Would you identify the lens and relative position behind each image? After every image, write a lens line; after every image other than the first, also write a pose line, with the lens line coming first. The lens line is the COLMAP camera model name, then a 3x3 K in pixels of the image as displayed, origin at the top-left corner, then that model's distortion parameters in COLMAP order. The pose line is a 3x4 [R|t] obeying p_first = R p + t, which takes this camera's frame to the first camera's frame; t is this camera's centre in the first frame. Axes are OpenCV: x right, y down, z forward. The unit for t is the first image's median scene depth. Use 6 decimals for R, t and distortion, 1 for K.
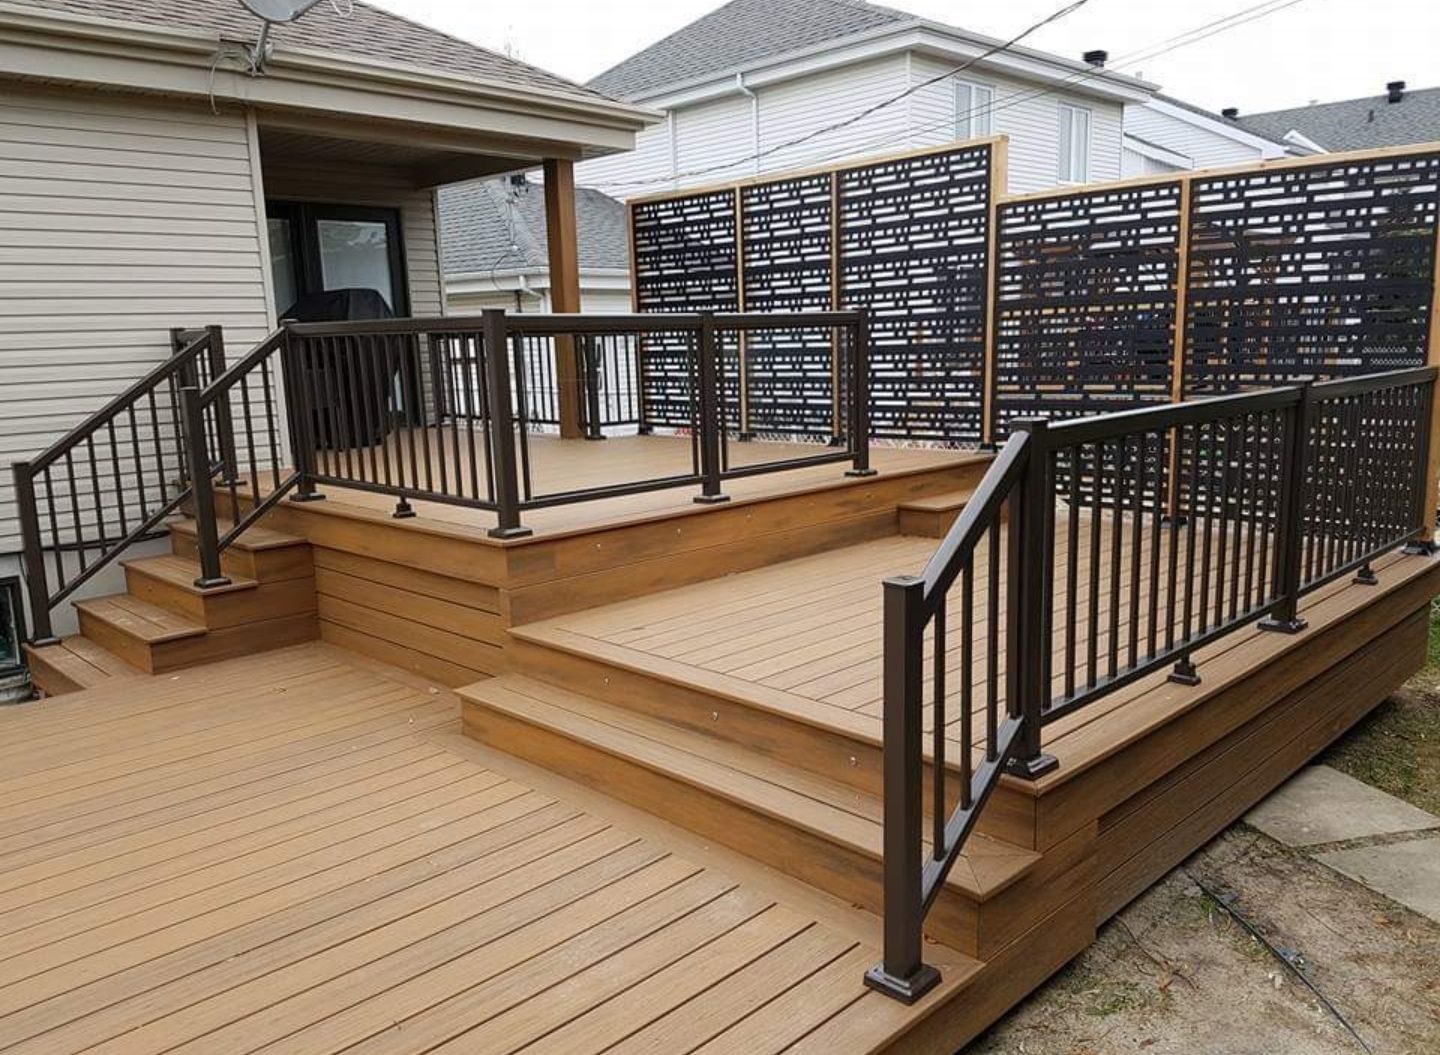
lens RADIAL K [[1053.0, 0, 720.0], [0, 1053.0, 527.5], [0, 0, 1]] dist [0.093896, -0.120233]
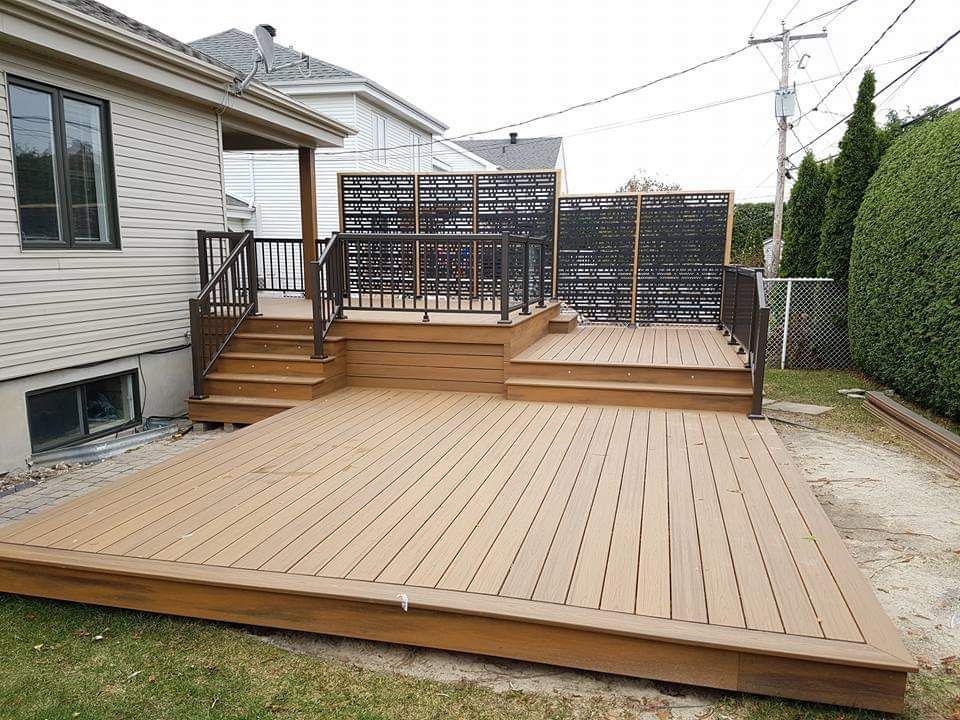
lens RADIAL K [[646.8, 0, 483.2], [0, 646.8, 370.1], [0, 0, 1]] dist [0.080402, -0.102790]
pose [[0.867340, -0.050576, 0.495140, -0.618440], [0.051978, 0.998588, 0.010950, 0.059855], [-0.494995, 0.016239, 0.868744, -0.182919]]
